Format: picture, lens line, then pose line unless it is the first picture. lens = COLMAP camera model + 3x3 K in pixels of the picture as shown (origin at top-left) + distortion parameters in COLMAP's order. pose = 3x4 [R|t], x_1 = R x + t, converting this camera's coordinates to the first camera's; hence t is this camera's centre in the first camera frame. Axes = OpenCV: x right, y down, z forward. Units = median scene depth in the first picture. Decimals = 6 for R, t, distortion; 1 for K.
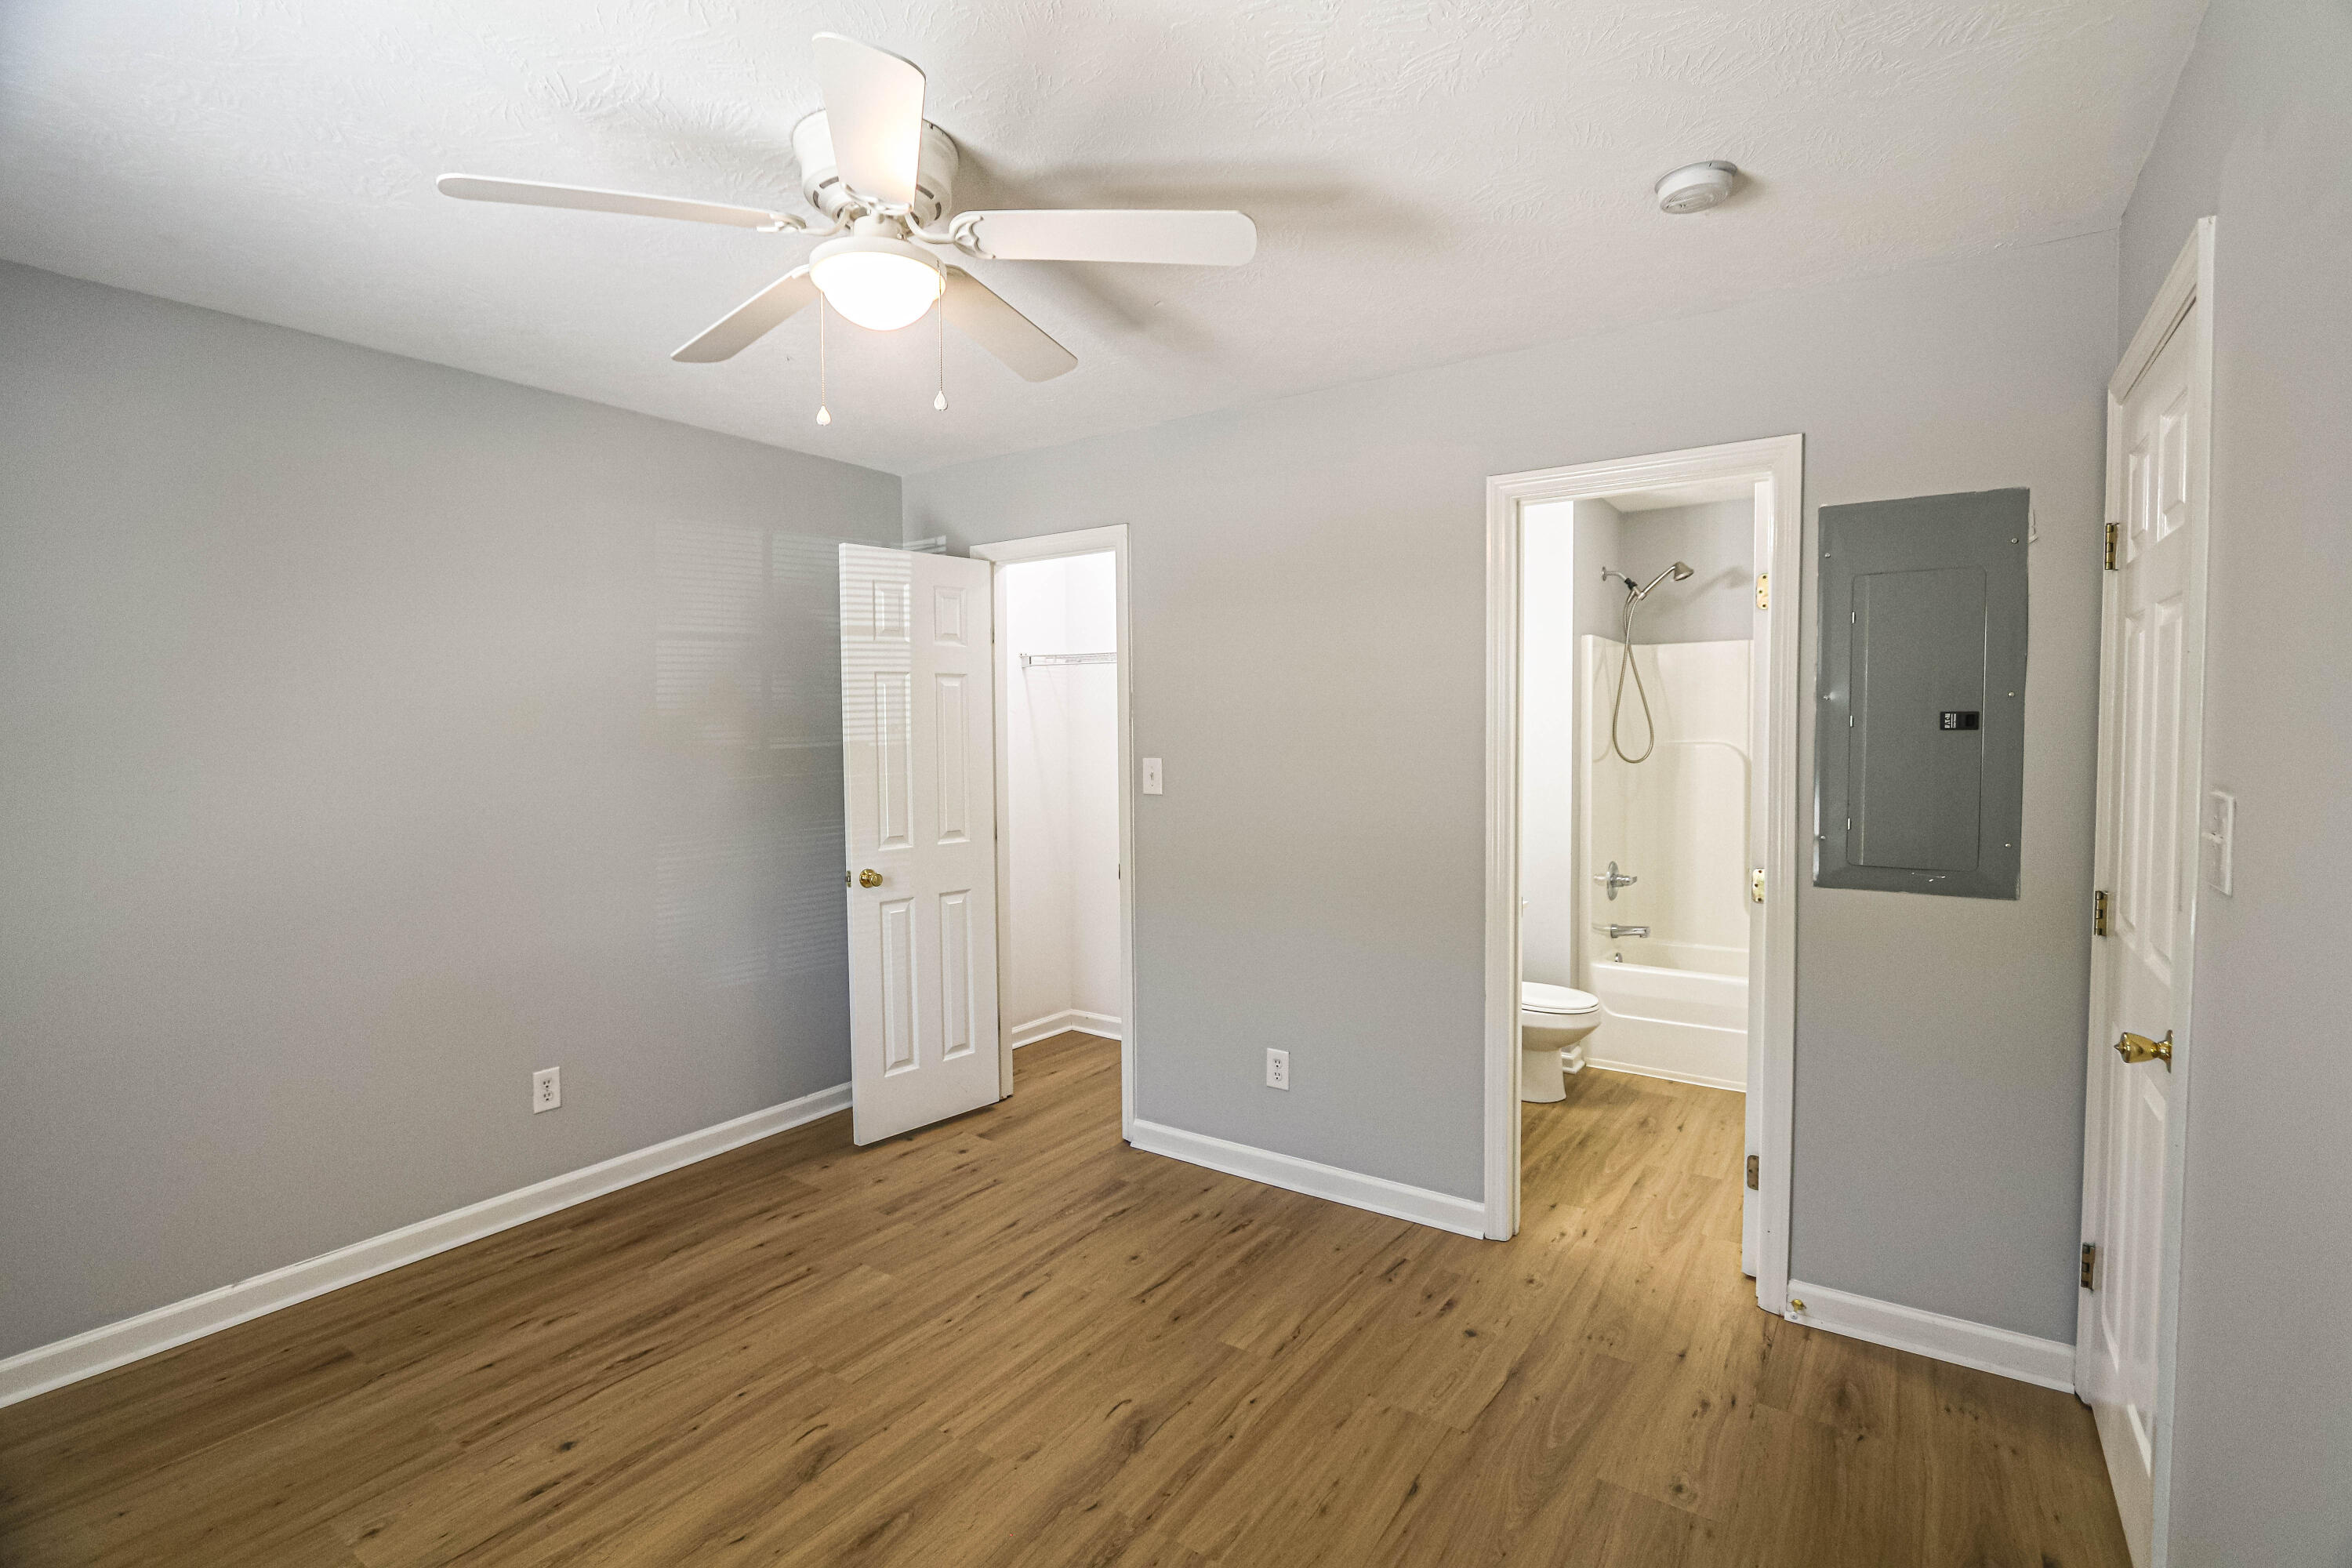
lens RADIAL K [[1087.7, 0, 1112.1], [0, 1087.7, 771.7], [0, 0, 1]] dist [-0.016654, 0.002141]
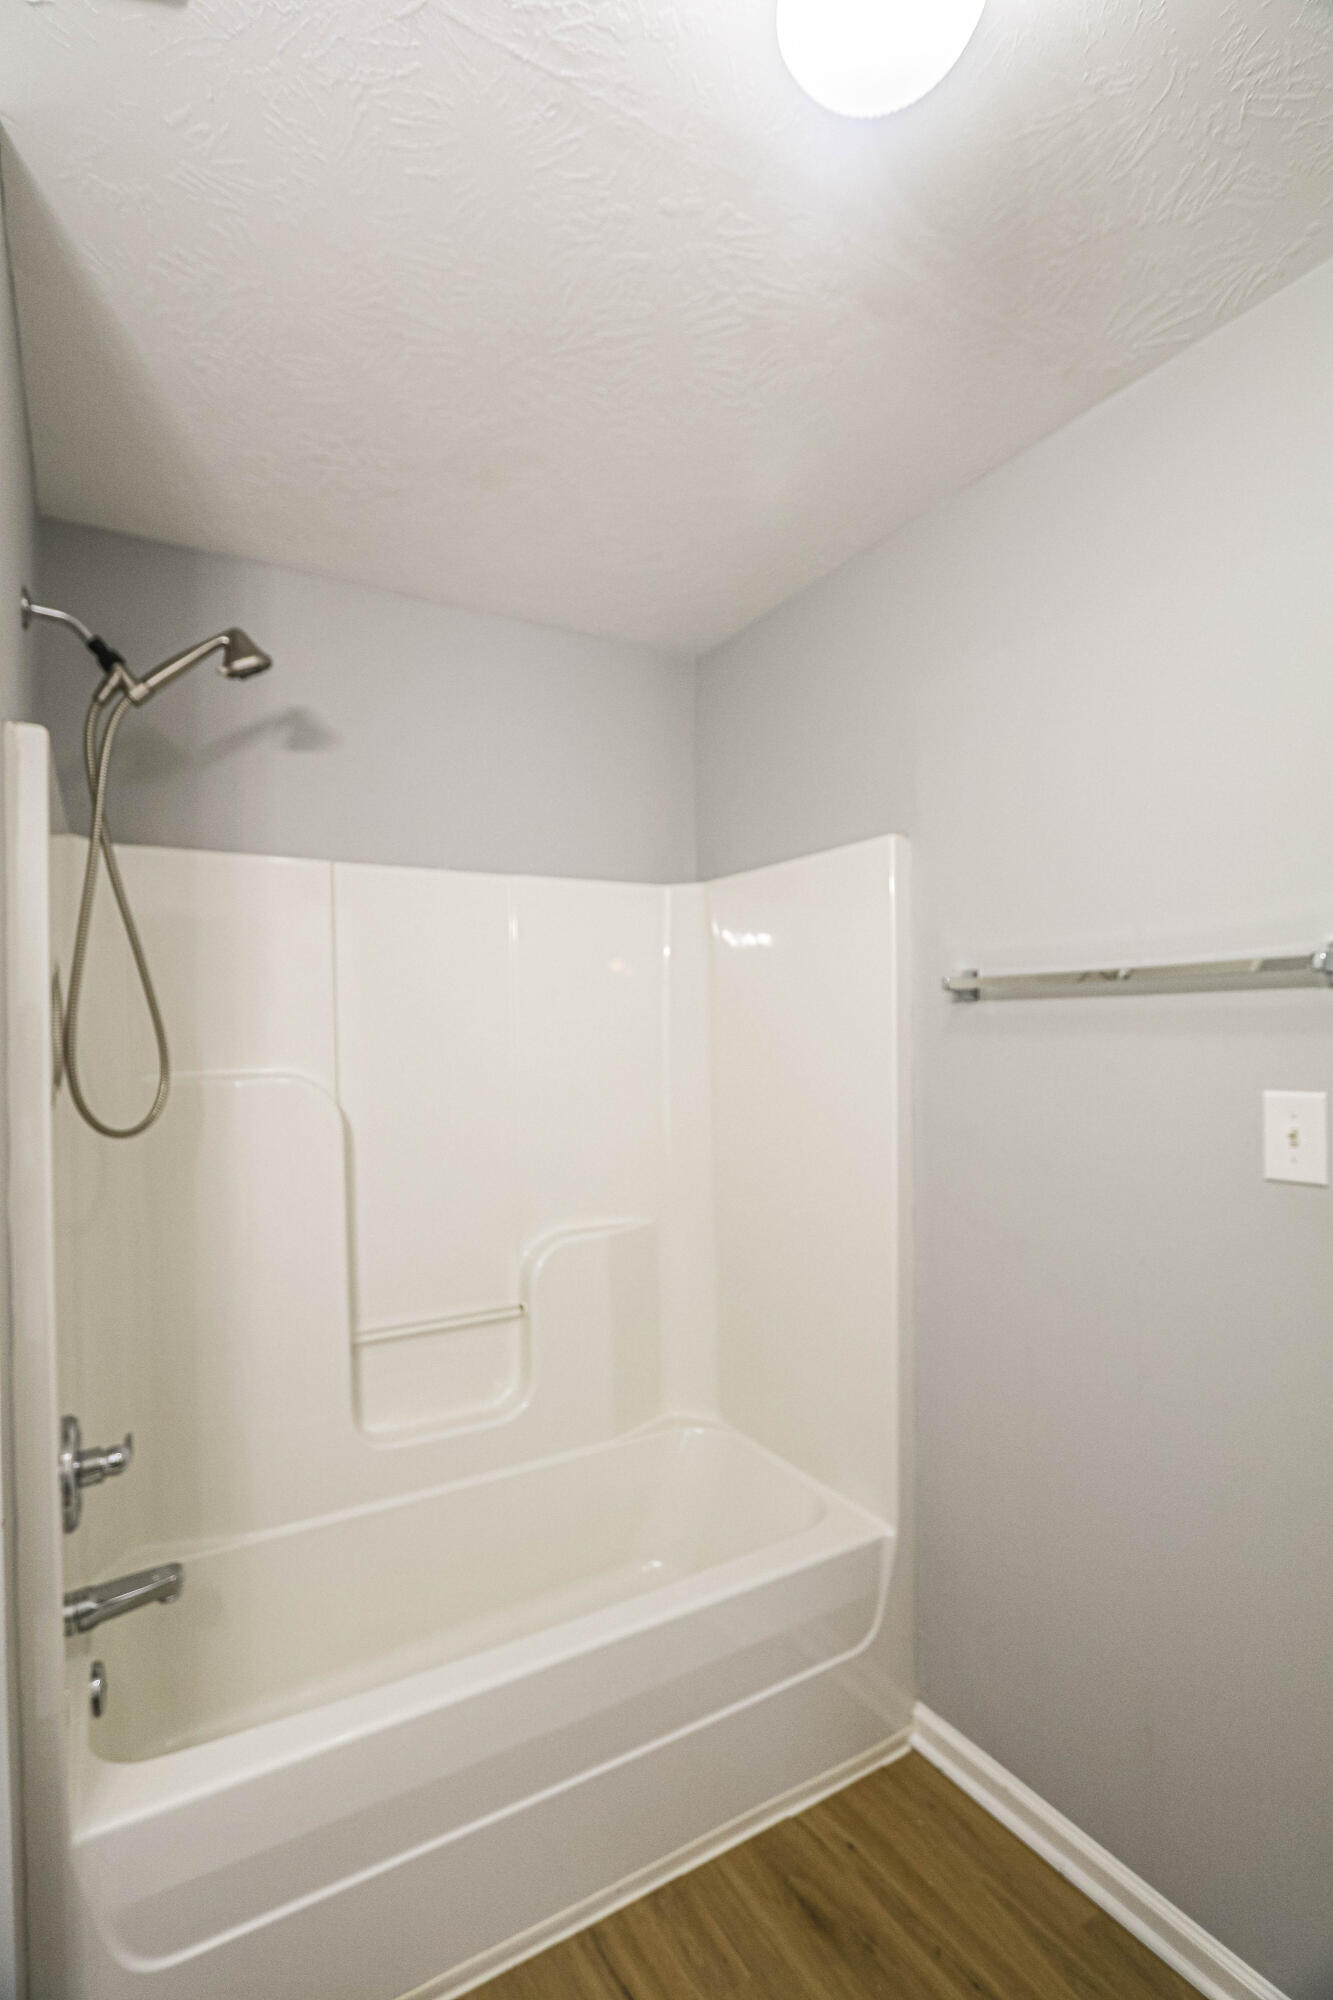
lens RADIAL K [[924.9, 0, 687.5], [0, 924.9, 1028.9], [0, 0, 1]] dist [-0.016654, 0.002141]
pose [[0.373433, 0.006801, 0.927632, 0.260432], [0.047030, 0.998548, -0.026254, -0.027275], [-0.926464, 0.053430, 0.372571, 0.699359]]
